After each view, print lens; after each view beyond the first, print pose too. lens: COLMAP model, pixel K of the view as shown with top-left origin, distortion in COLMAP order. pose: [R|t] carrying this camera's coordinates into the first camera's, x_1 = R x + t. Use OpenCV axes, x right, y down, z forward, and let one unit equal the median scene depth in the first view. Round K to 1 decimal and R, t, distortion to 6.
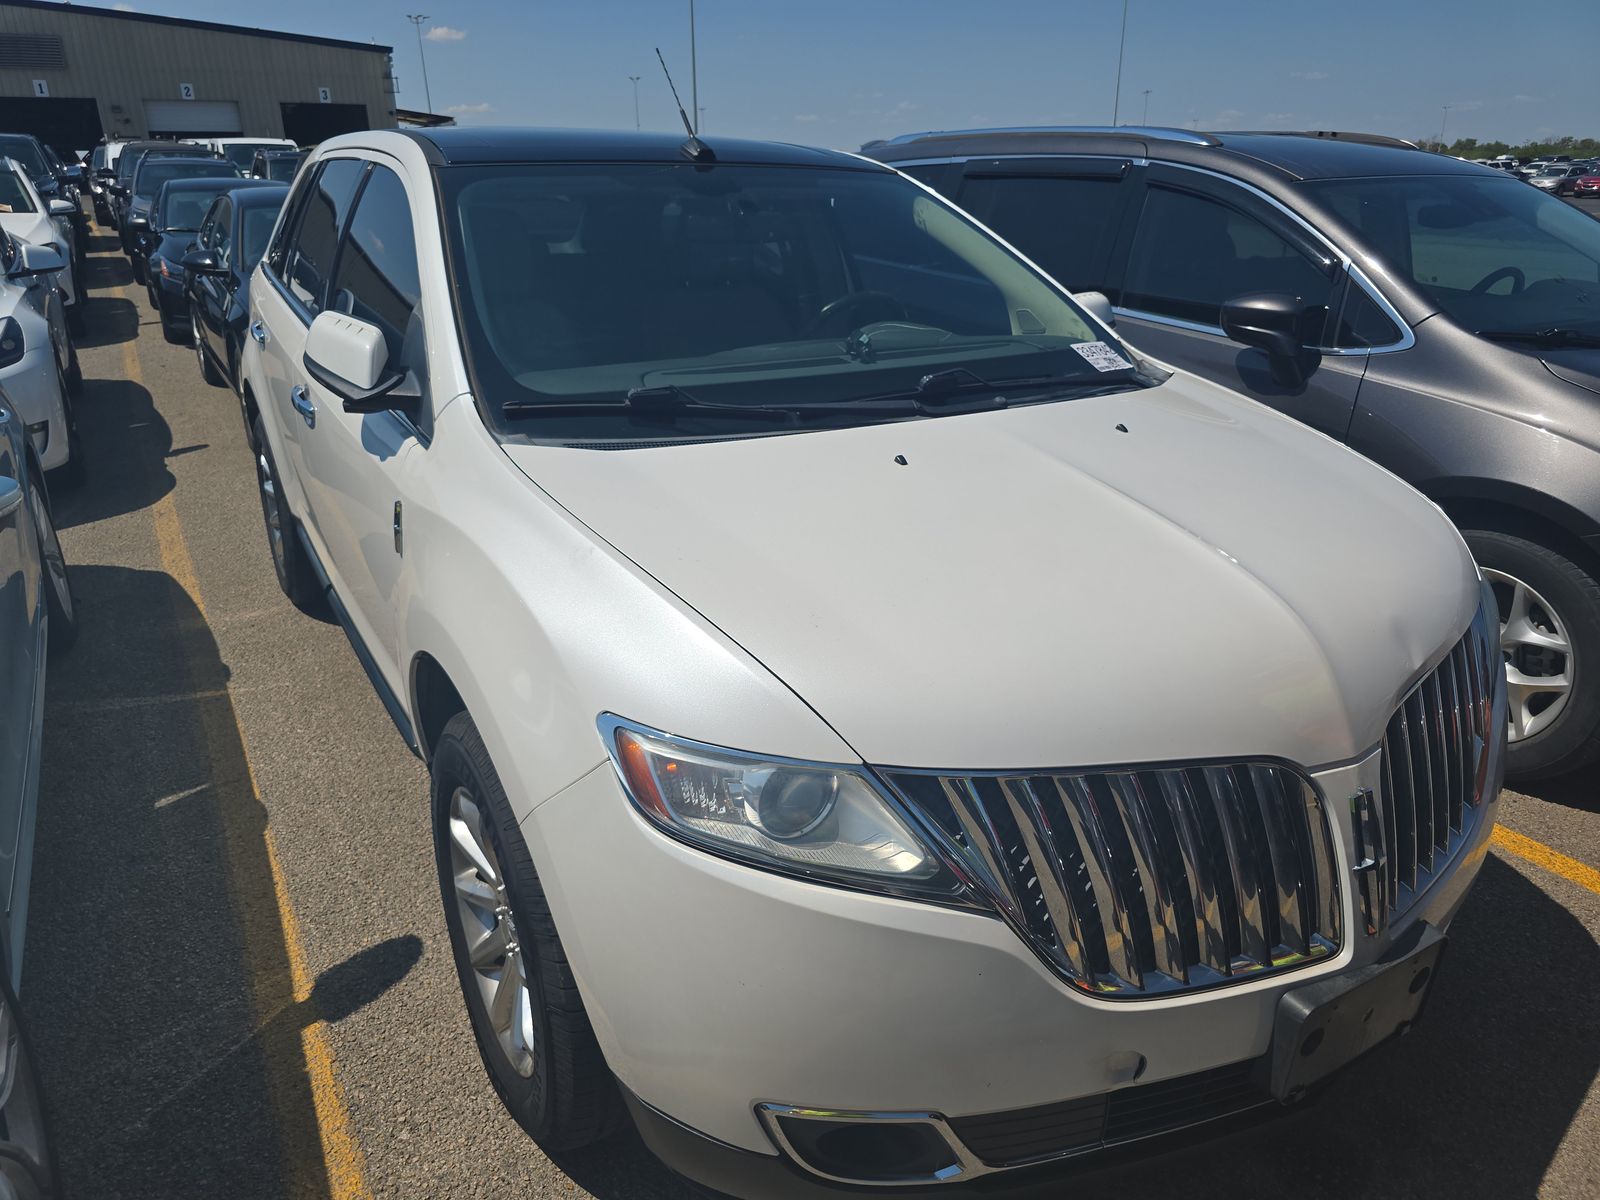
lens RADIAL K [[1089.2, 0, 805.8], [0, 1089.2, 597.2], [0, 0, 1]] dist [0.030969, -0.030324]
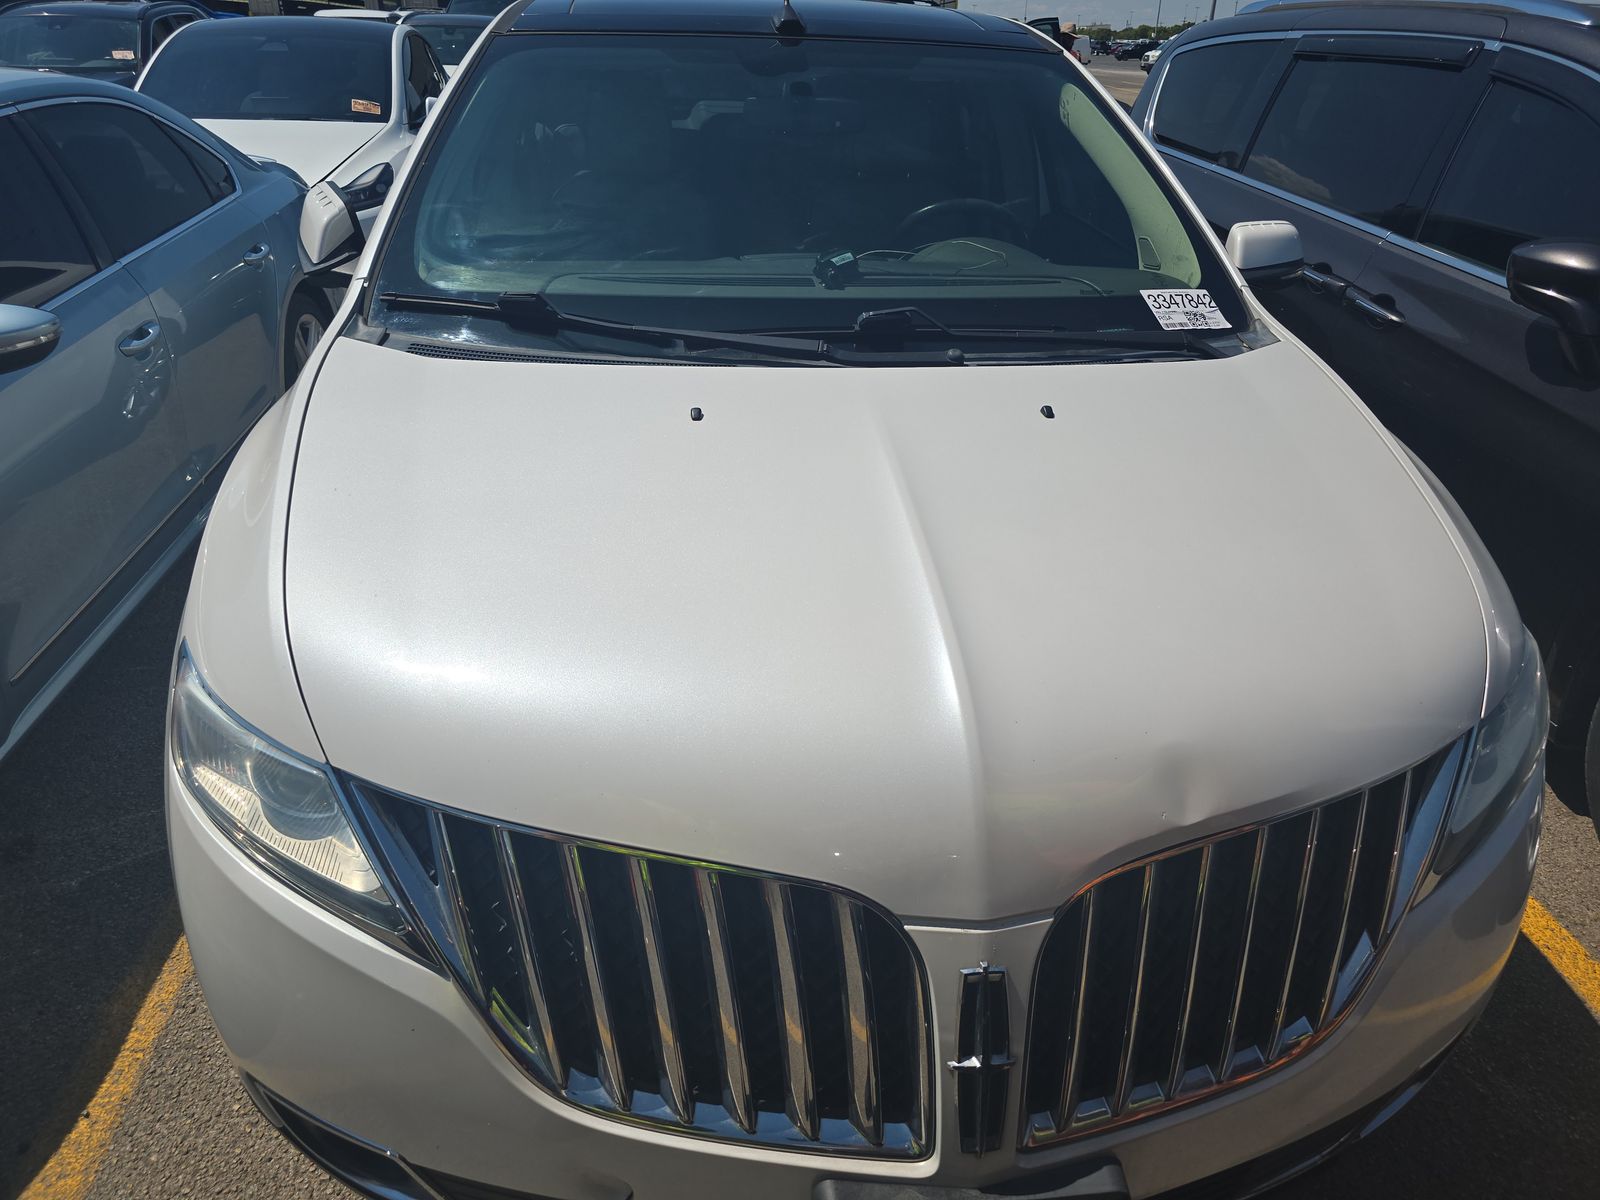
lens RADIAL K [[1089.2, 0, 801.7], [0, 1089.2, 598.5], [0, 0, 1]] dist [0.030969, -0.030324]
pose [[0.910492, 0.207025, -0.357973, 0.387936], [-0.168826, 0.976325, 0.135232, -0.090229], [0.377494, -0.062692, 0.923887, 0.192290]]
